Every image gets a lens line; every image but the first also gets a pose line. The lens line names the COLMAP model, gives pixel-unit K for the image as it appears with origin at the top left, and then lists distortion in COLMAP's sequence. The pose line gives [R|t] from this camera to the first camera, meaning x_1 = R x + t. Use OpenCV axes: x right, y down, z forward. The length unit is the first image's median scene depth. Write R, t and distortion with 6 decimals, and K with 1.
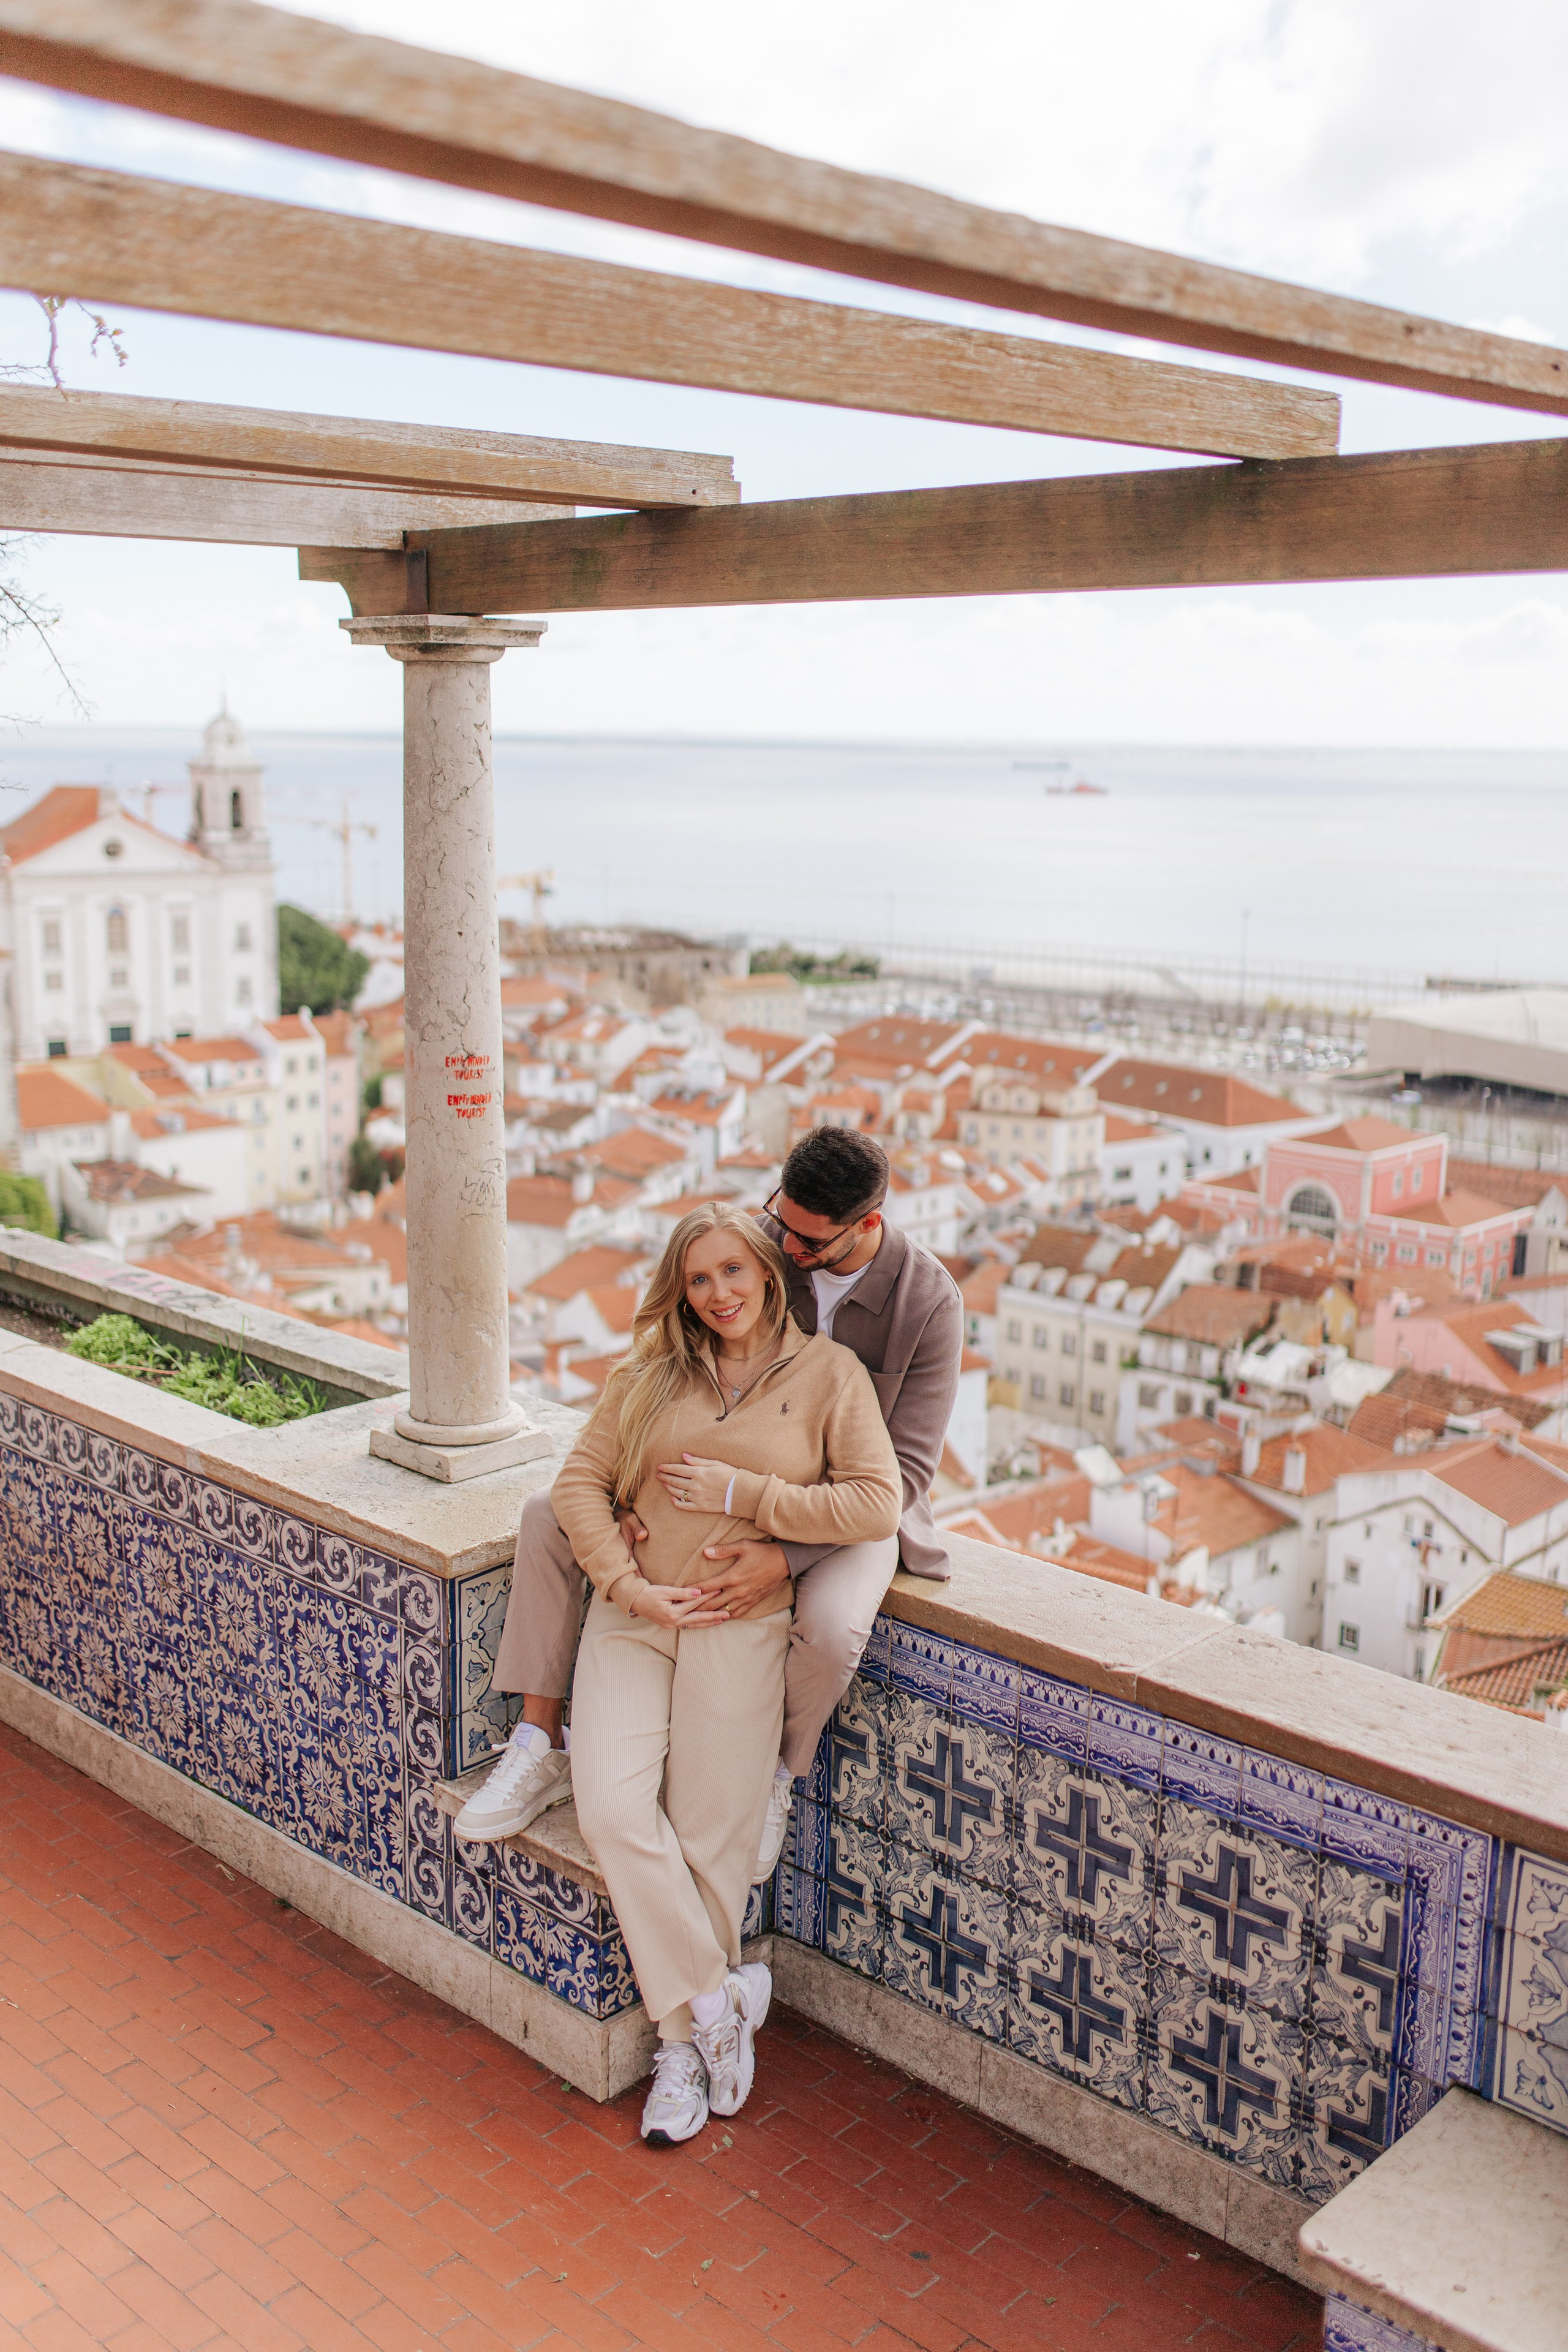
lens RADIAL K [[2231.3, 0, 786.2], [0, 2231.3, 1184.9], [0, 0, 1]] dist [-0.004813, 0.007208]
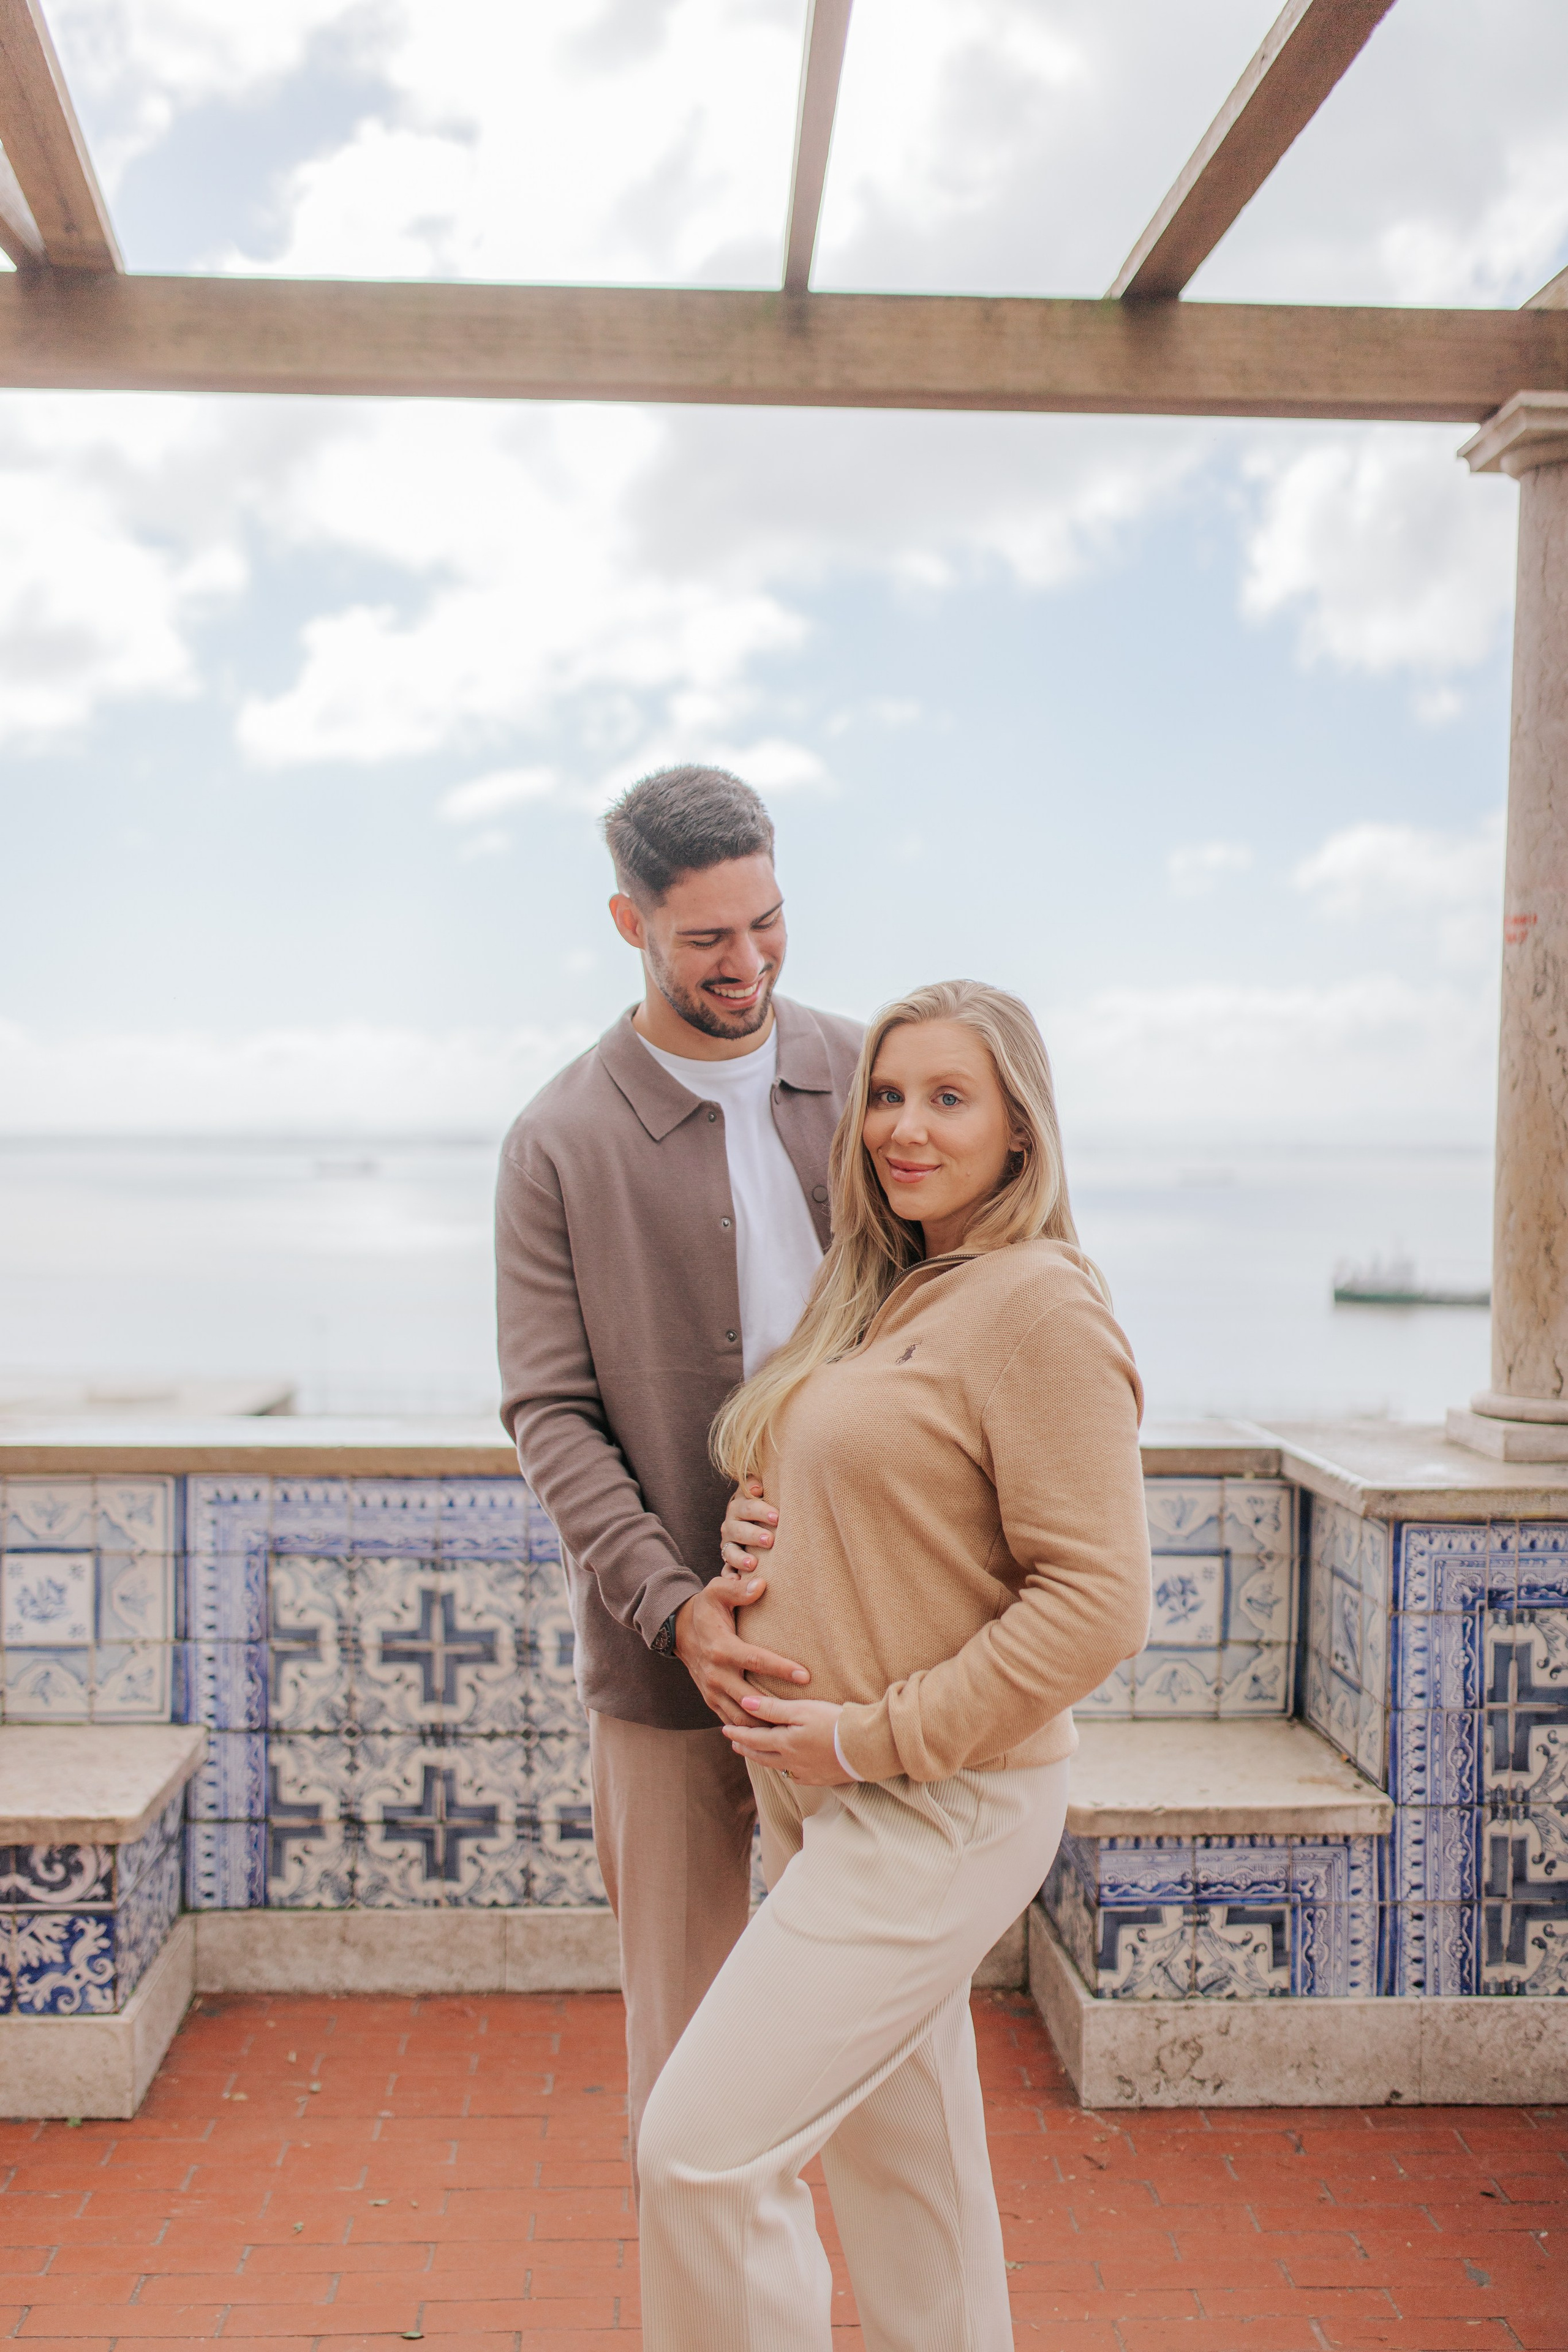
lens RADIAL K [[2234.0, 0, 796.7], [0, 2234.0, 1186.9], [0, 0, 1]] dist [-0.005532, 0.005041]
pose [[0.691568, -0.025315, 0.721868, -0.473581], [0.146579, 0.983510, -0.105936, 0.192656], [-0.707282, 0.179073, 0.683875, 0.205688]]
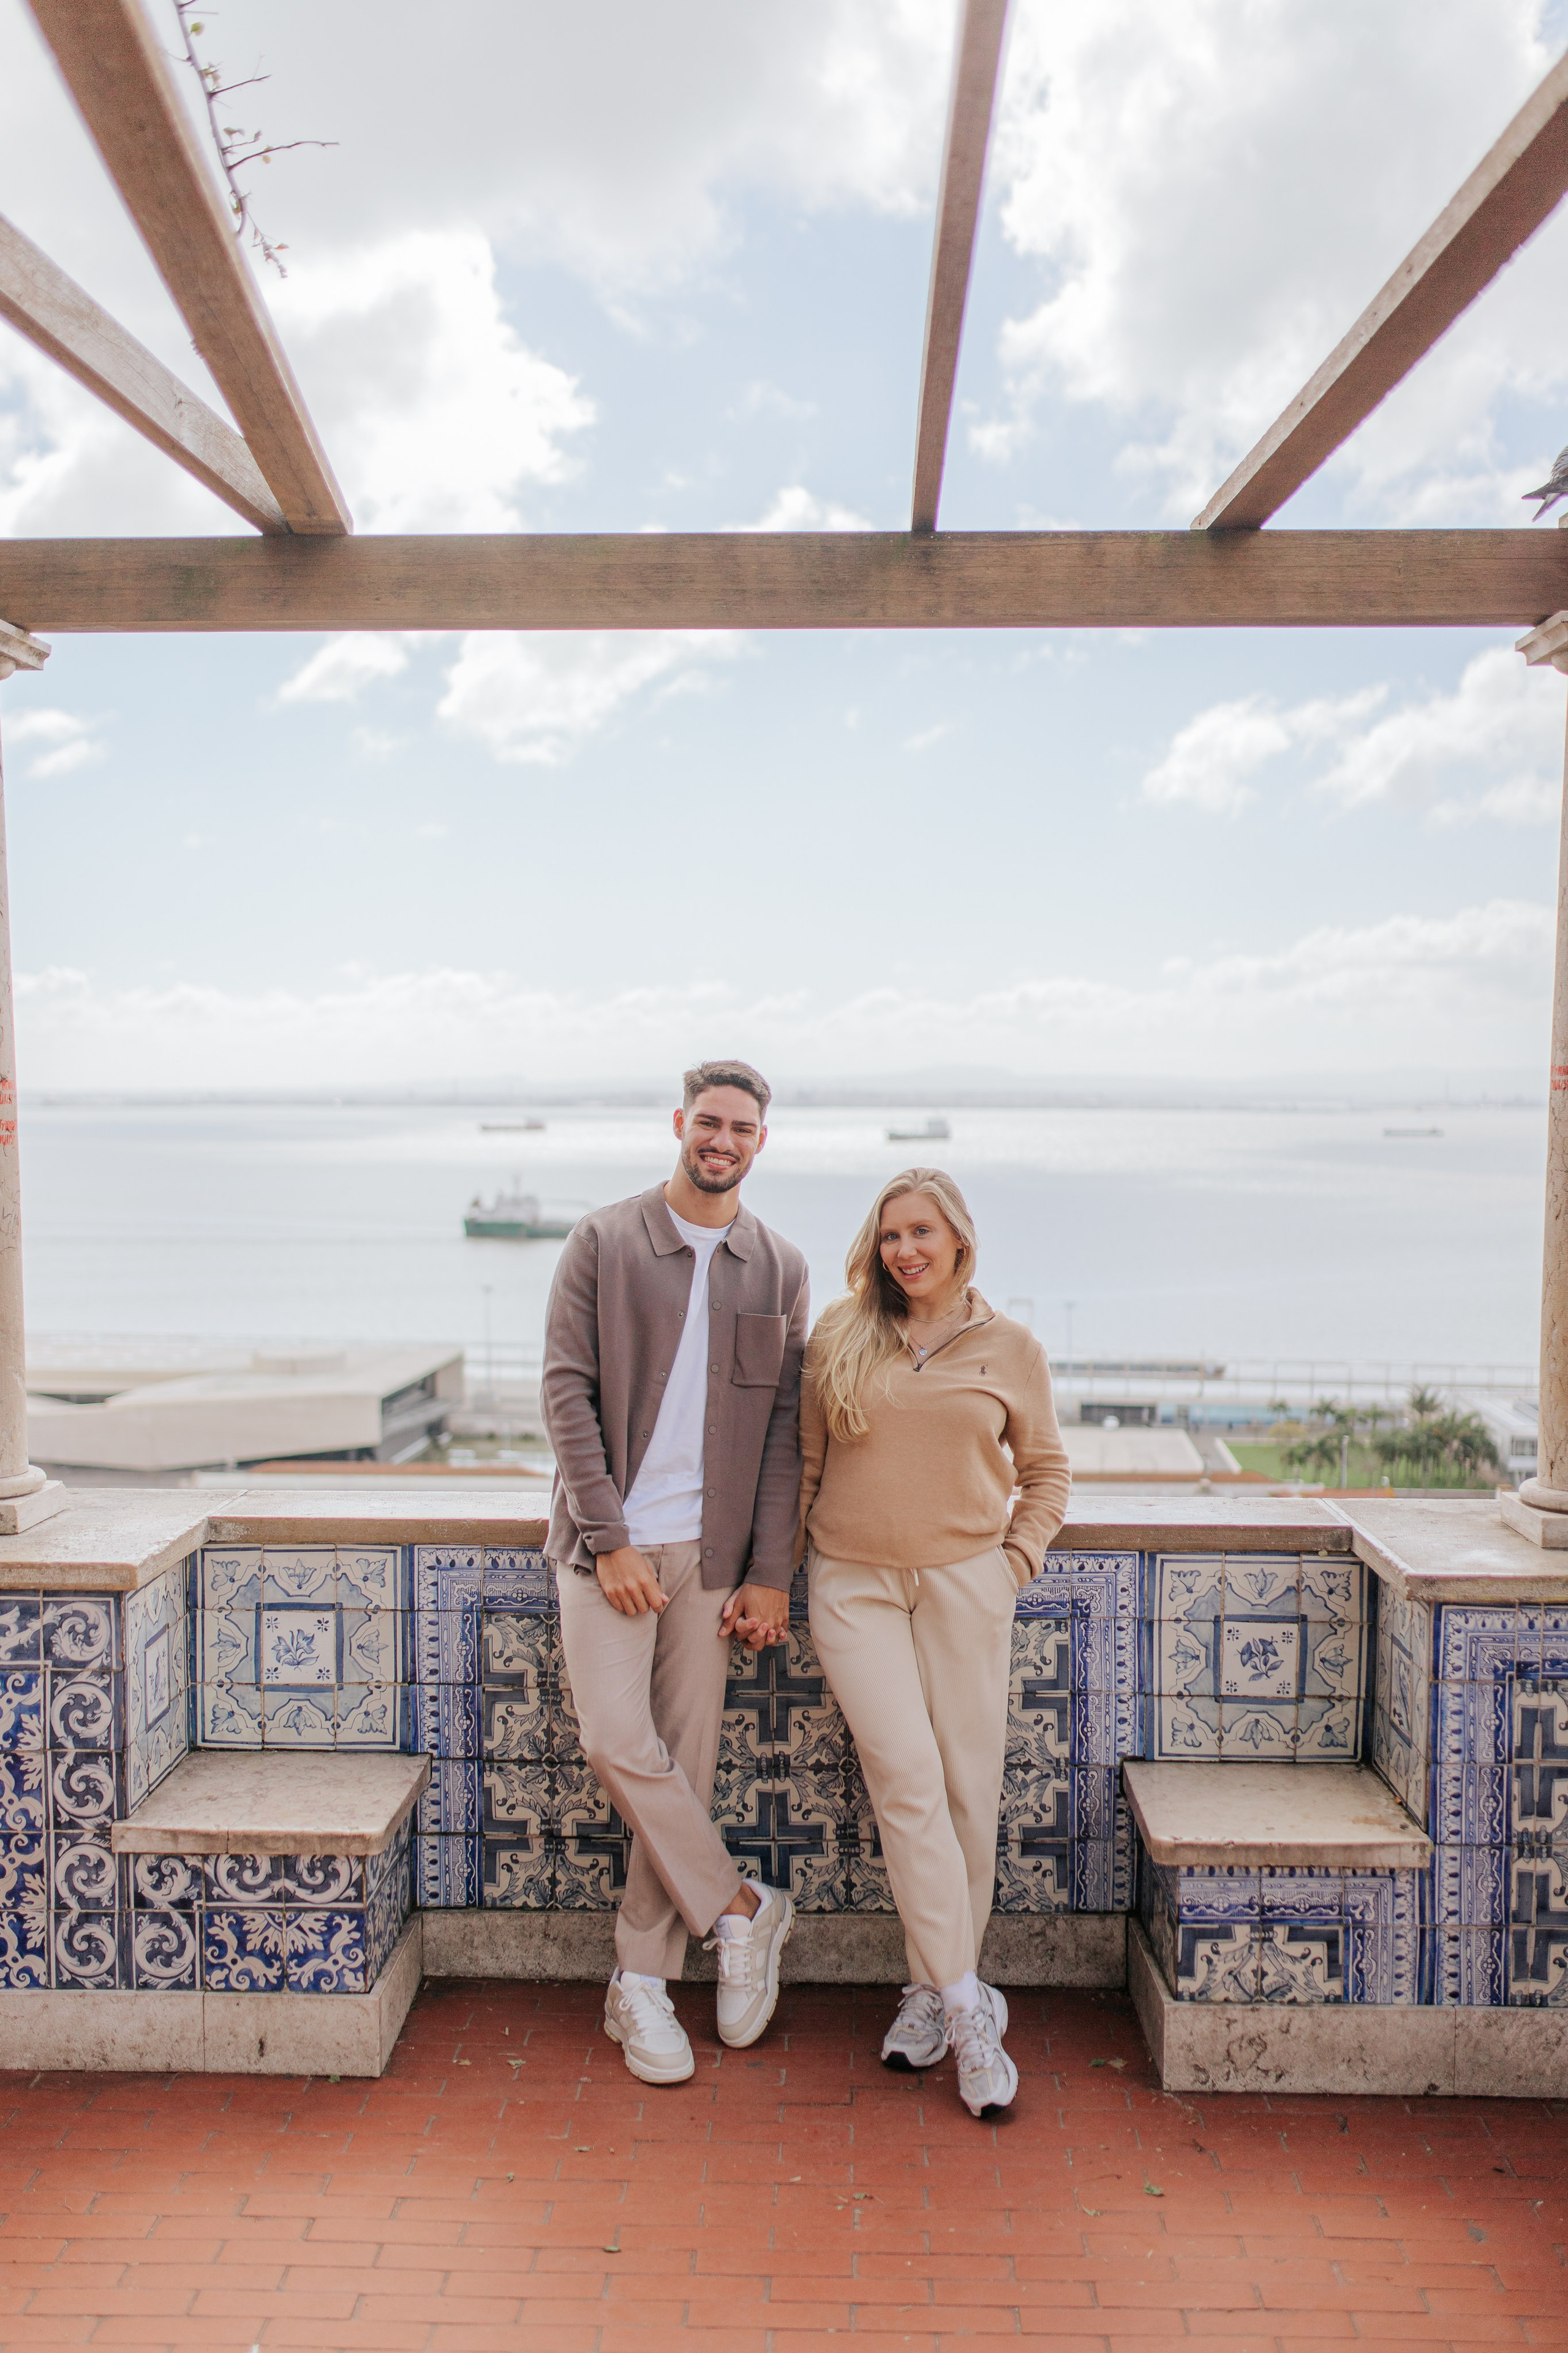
lens RADIAL K [[2333.7, 0, 788.9], [0, 2333.7, 1231.2], [0, 0, 1]] dist [-0.002898, -0.004200]
pose [[0.746997, -0.052121, 0.662781, -0.592750], [0.141711, 0.986494, -0.082140, 0.145239], [-0.649548, 0.155282, 0.744295, 0.046832]]
